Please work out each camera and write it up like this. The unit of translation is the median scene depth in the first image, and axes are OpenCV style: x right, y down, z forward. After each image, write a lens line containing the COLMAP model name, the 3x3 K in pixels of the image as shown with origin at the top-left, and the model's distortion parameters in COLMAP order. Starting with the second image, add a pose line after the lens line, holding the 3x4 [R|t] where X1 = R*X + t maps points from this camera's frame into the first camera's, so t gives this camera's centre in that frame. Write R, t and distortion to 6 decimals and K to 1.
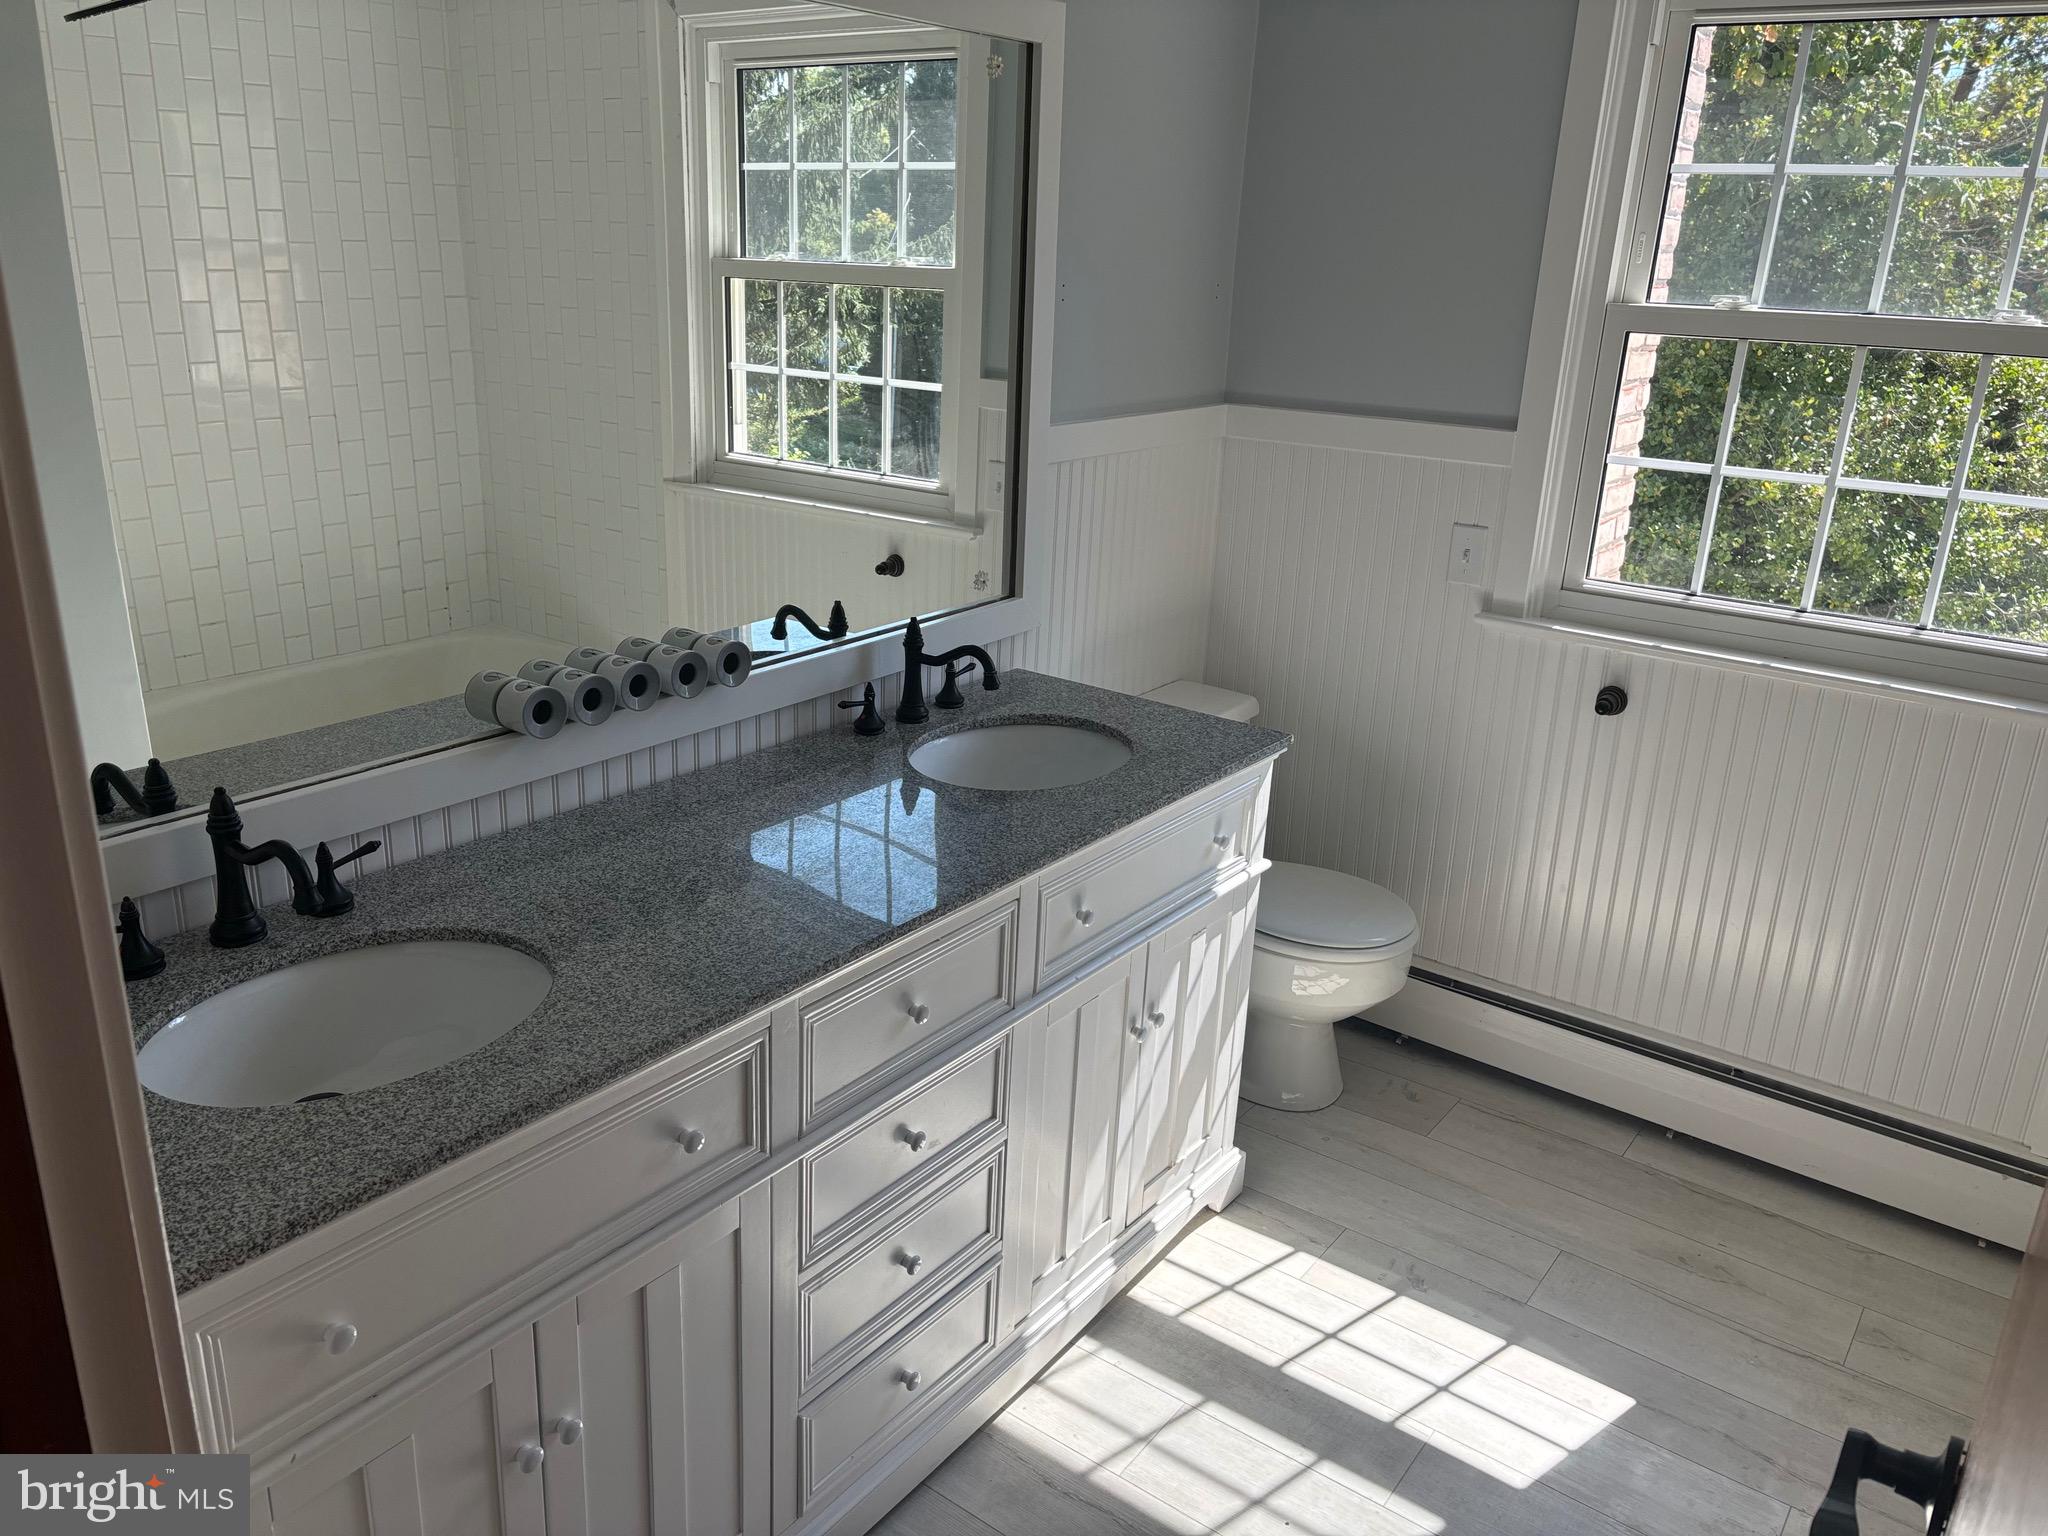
lens RADIAL K [[1545.3, 0, 1023.7], [0, 1545.3, 770.3], [0, 0, 1]] dist [0.057139, -0.054524]
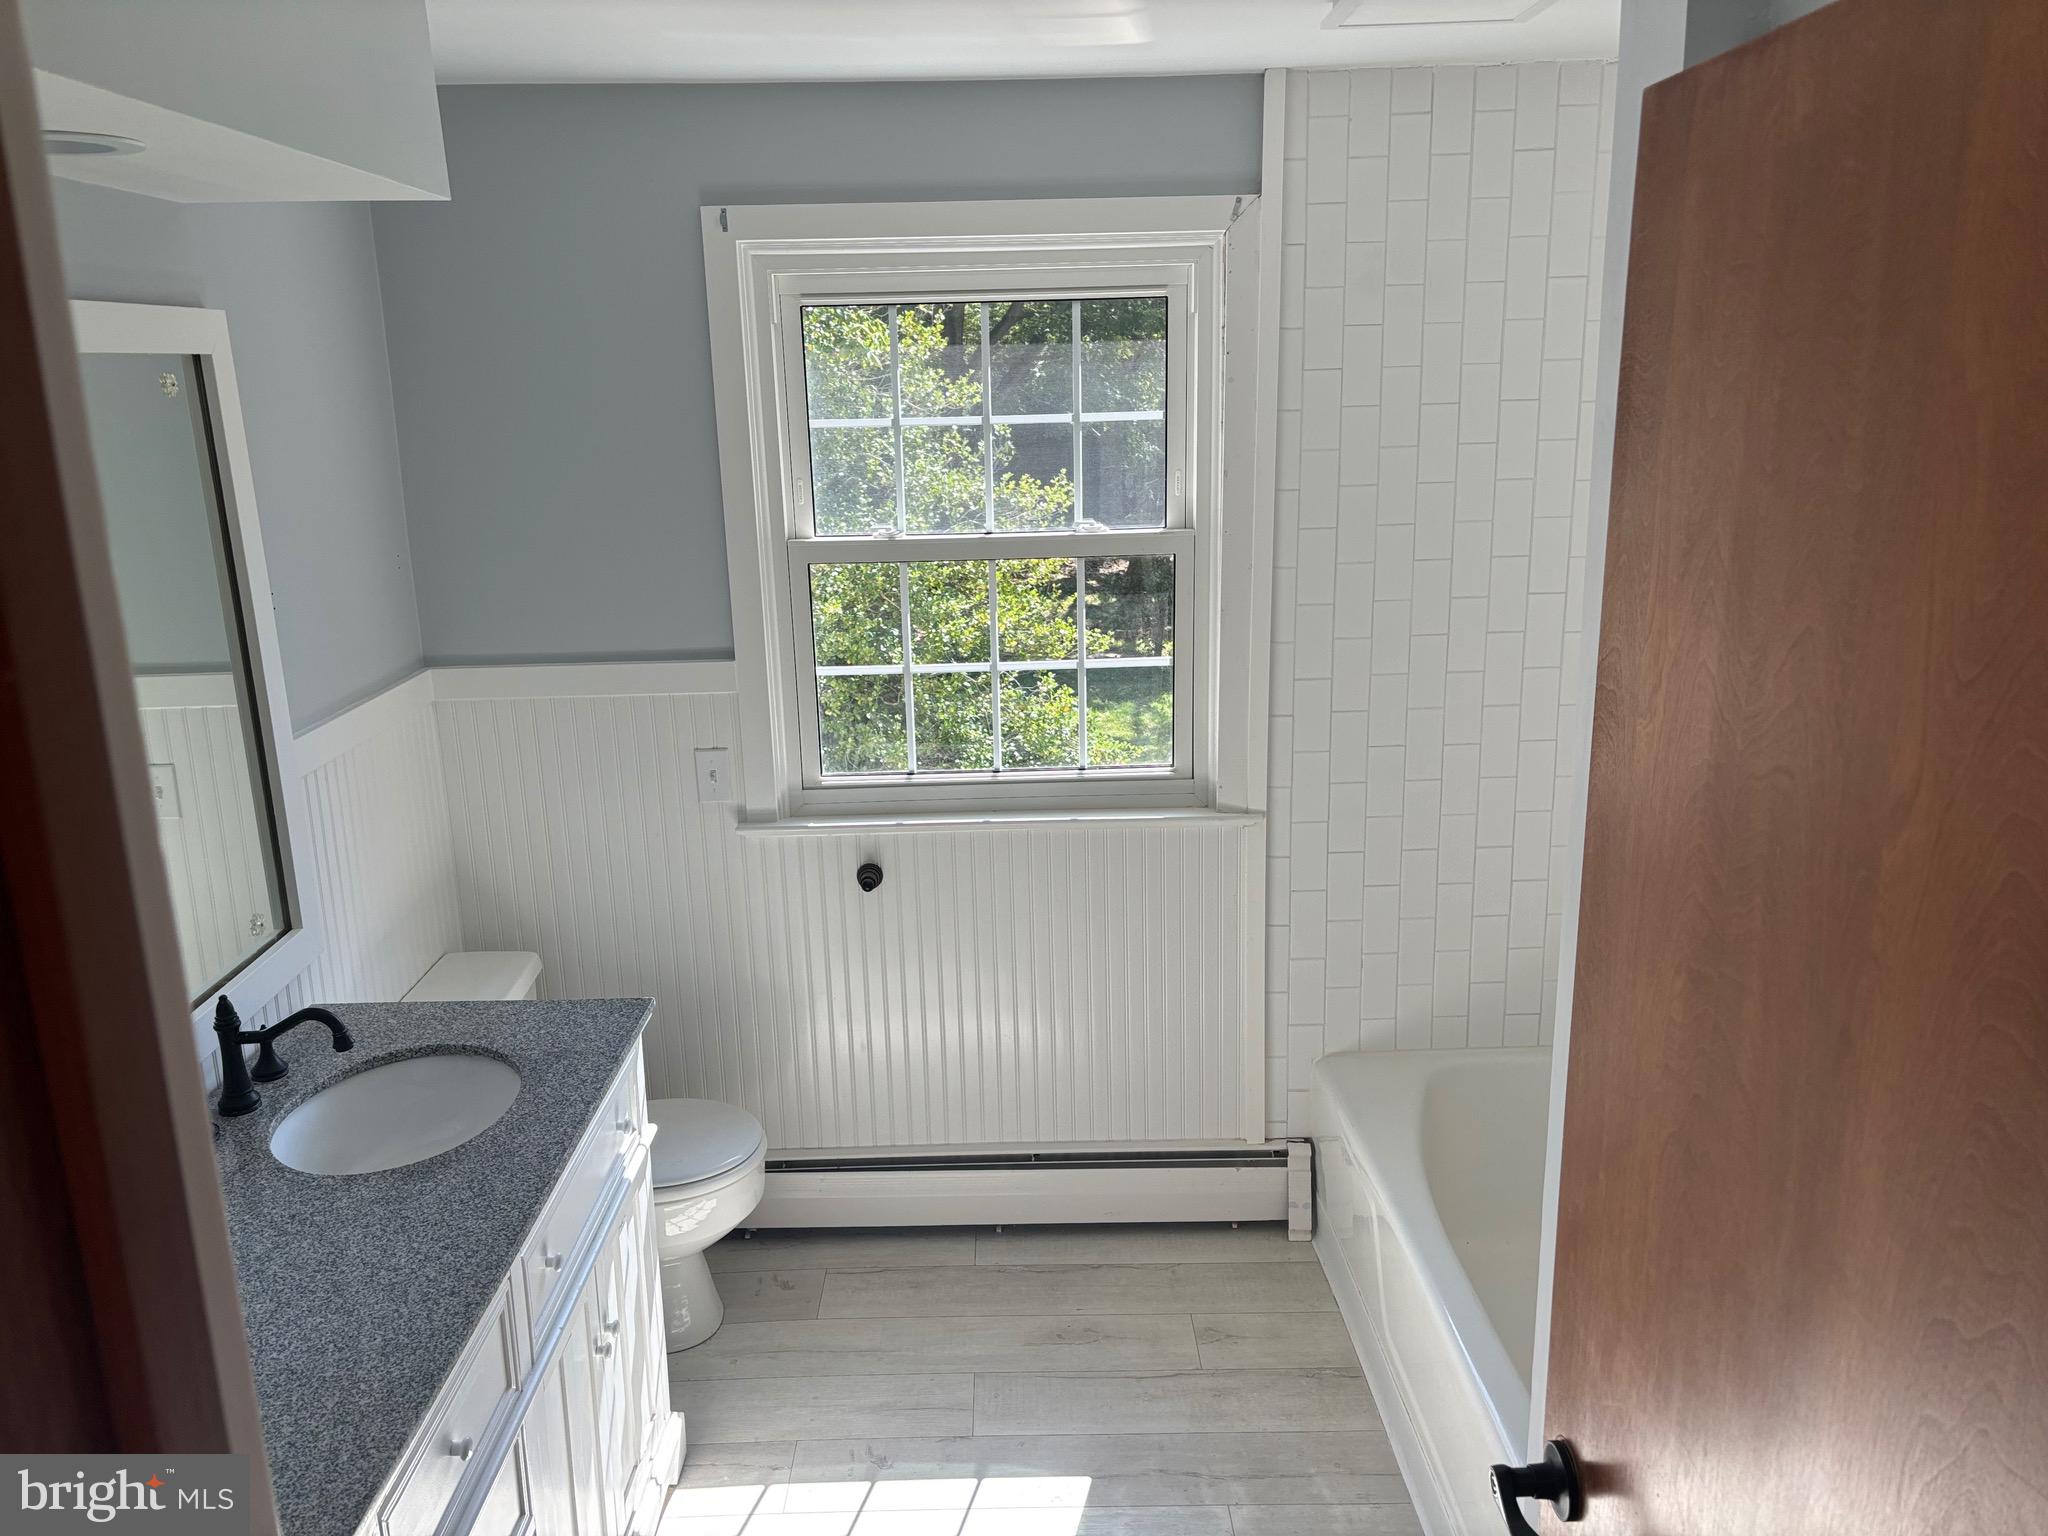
lens RADIAL K [[1545.3, 0, 1010.2], [0, 1545.3, 785.2], [0, 0, 1]] dist [0.057139, -0.054524]
pose [[0.797306, -0.210088, 0.565832, -0.173591], [0.246593, 0.969041, 0.012324, -0.105573], [-0.550903, 0.129704, 0.824428, 0.011098]]
